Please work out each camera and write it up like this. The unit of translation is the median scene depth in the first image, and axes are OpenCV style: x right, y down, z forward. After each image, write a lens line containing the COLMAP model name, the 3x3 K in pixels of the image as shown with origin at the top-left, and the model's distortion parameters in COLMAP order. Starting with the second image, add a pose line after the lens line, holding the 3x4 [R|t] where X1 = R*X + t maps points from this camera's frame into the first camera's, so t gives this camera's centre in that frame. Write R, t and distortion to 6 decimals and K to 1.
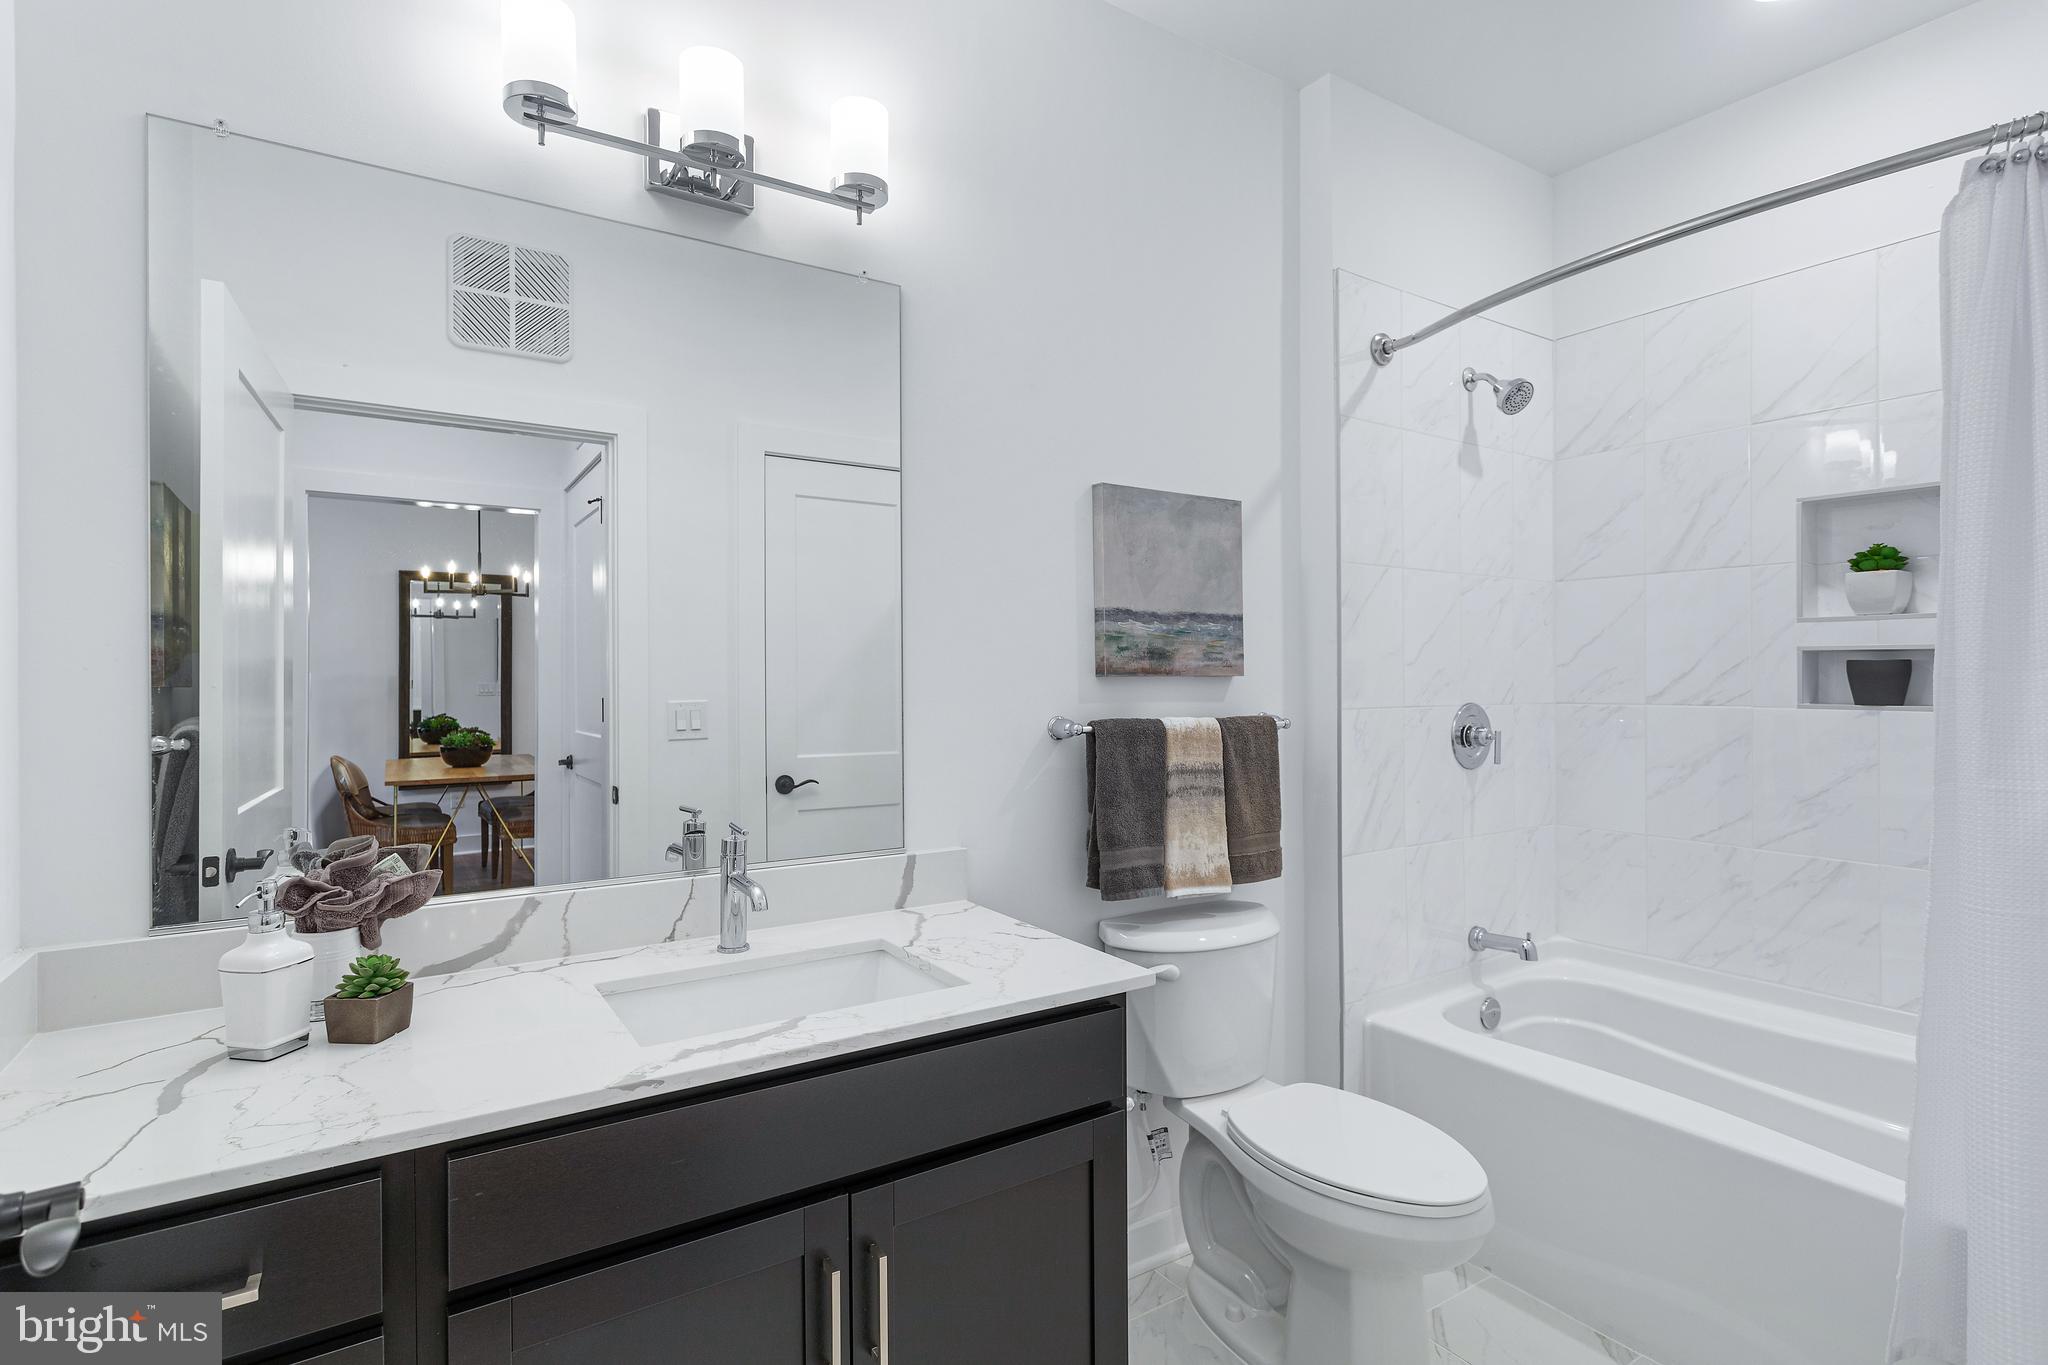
lens RADIAL K [[976.3, 0, 1018.9], [0, 976.3, 688.0], [0, 0, 1]] dist [0.000489, 0.000230]
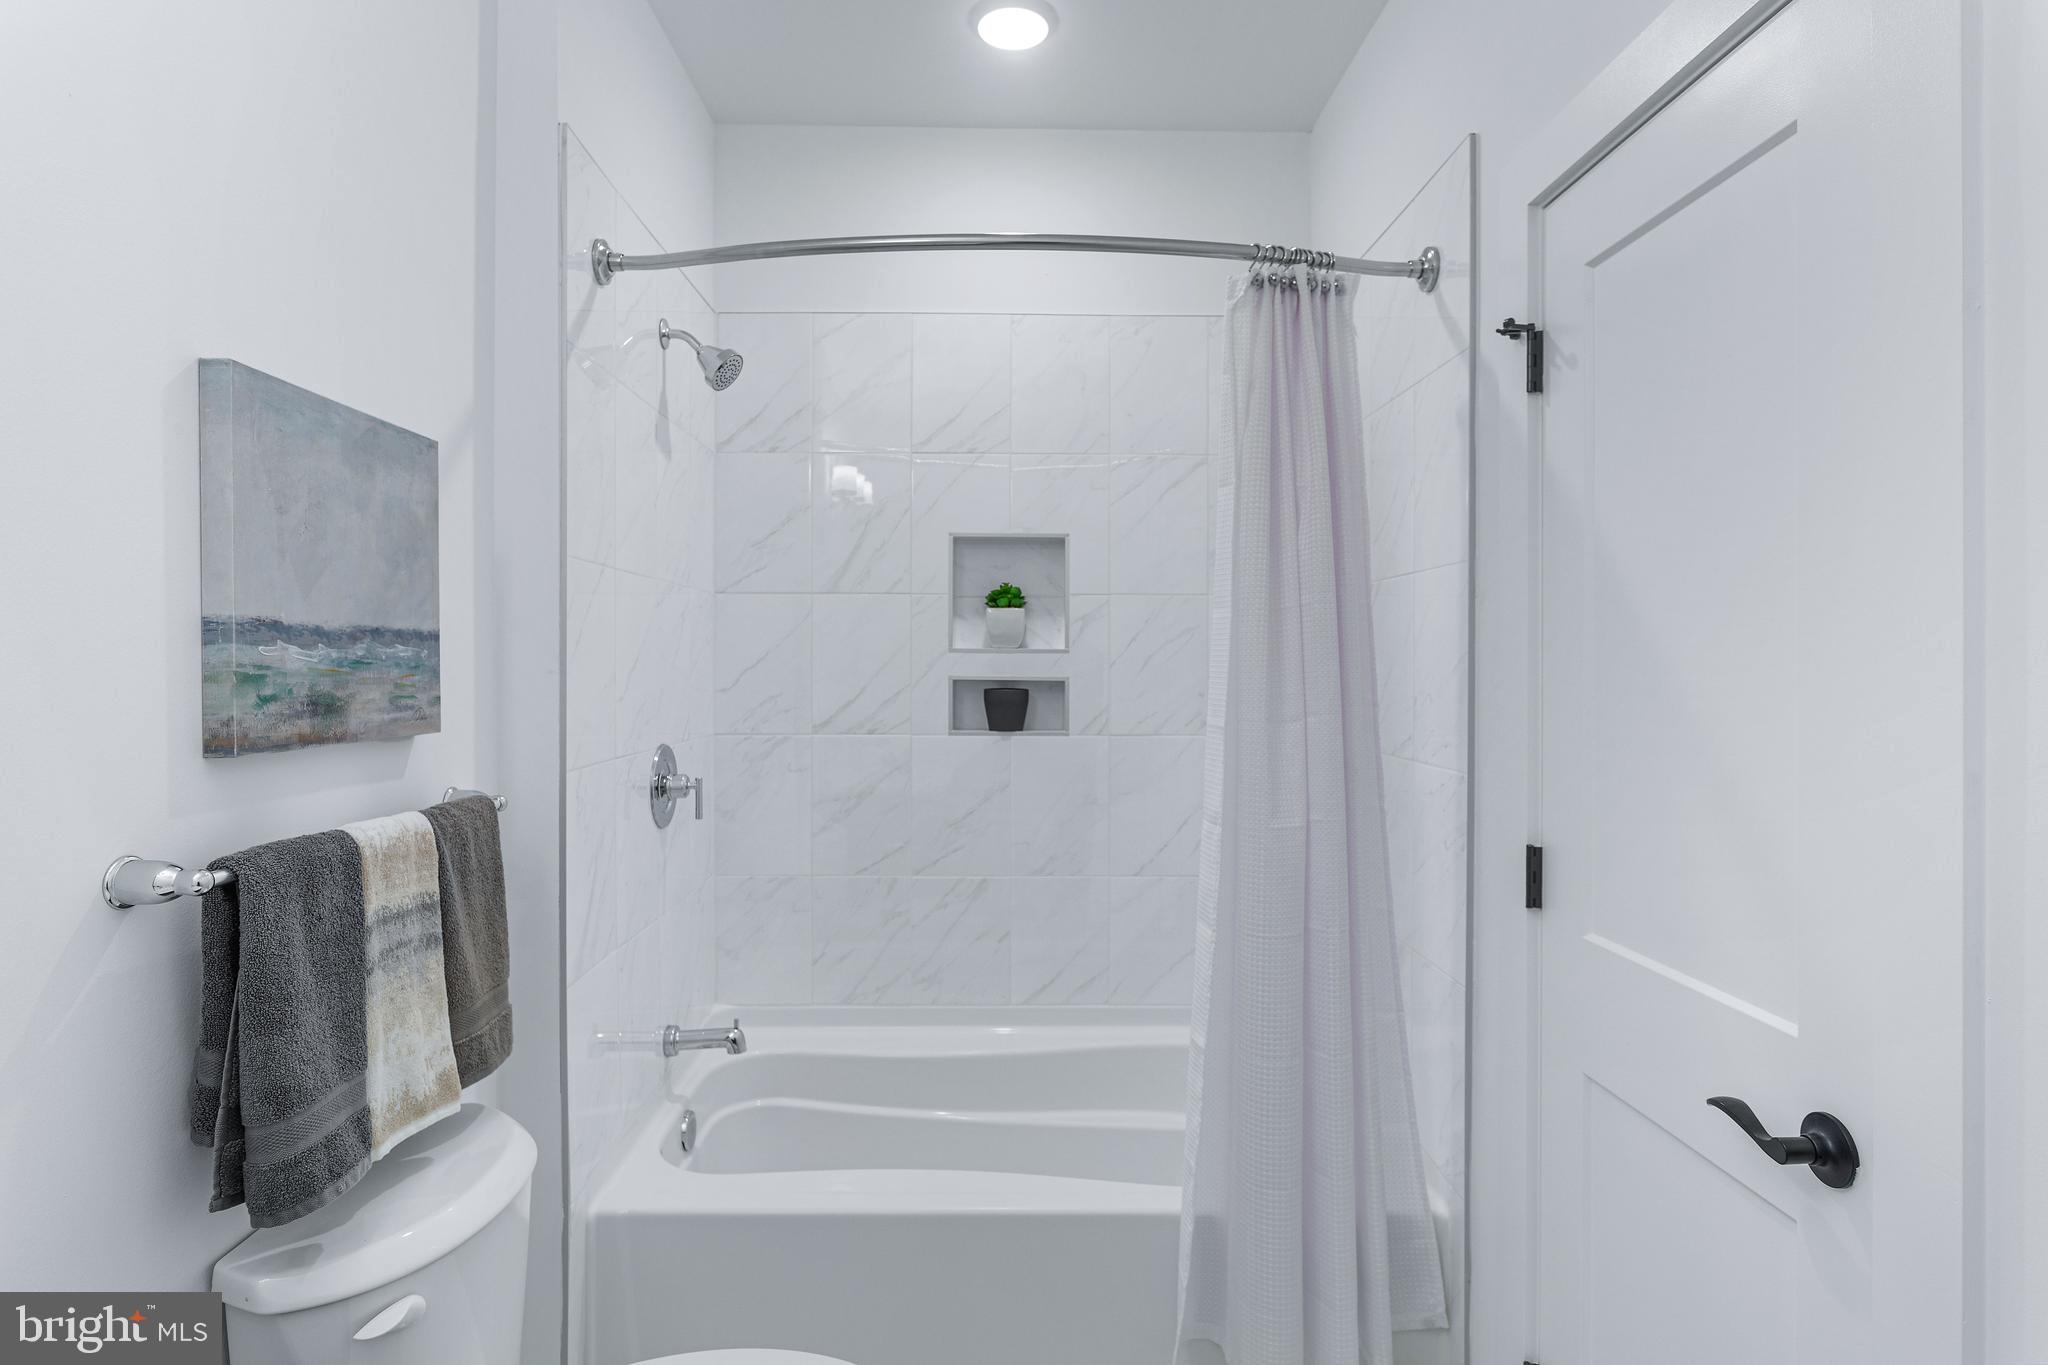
lens RADIAL K [[1085.4, 0, 1026.3], [0, 1085.4, 670.9], [0, 0, 1]] dist [-0.006266, 0.000695]
pose [[0.547613, 0.002109, 0.836729, -0.133581], [0.004053, 0.999978, -0.005173, -0.046198], [-0.836722, 0.006224, 0.547592, 0.338643]]
